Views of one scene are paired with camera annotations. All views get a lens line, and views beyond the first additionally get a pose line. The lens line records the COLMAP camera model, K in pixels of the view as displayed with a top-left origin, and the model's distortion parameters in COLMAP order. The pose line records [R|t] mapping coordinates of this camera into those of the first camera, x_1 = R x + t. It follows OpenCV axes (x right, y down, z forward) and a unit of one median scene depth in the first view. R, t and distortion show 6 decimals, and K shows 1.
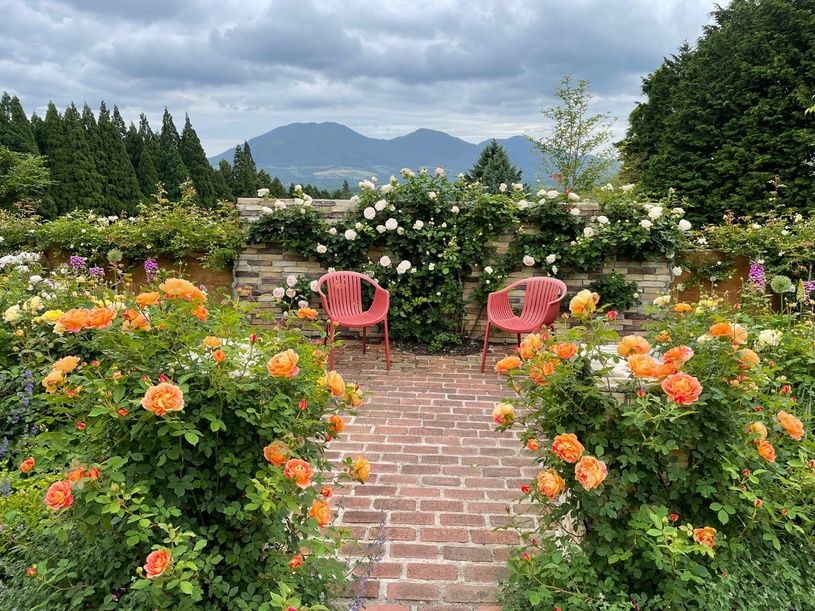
lens RADIAL K [[616.8, 0, 407.4], [0, 616.8, 305.0], [0, 0, 1]] dist [0.008631, -0.001189]
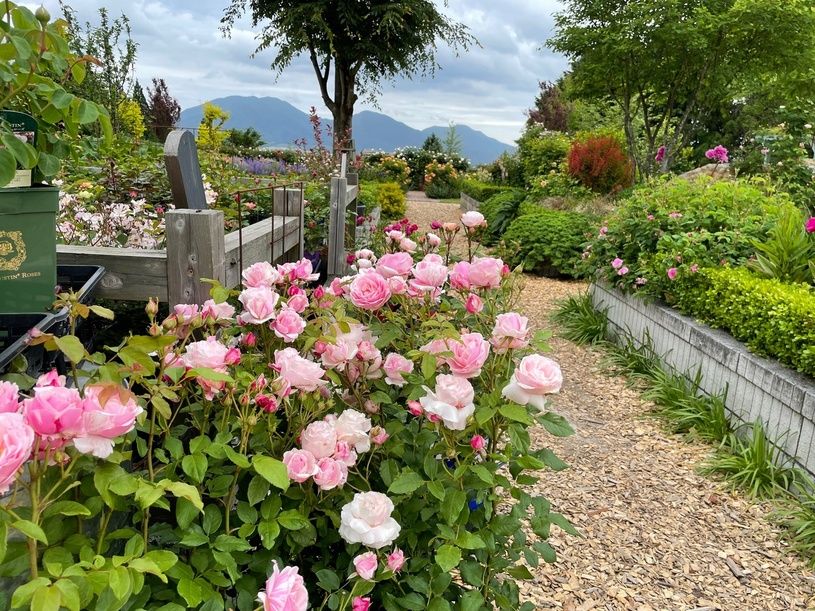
lens RADIAL K [[616.8, 0, 408.4], [0, 616.8, 305.5], [0, 0, 1]] dist [0.008631, -0.001189]
pose [[0.994279, 0.033842, 0.101308, -0.128935], [-0.036390, 0.999064, 0.023402, 0.257489], [-0.100421, -0.026954, 0.994580, -1.079809]]
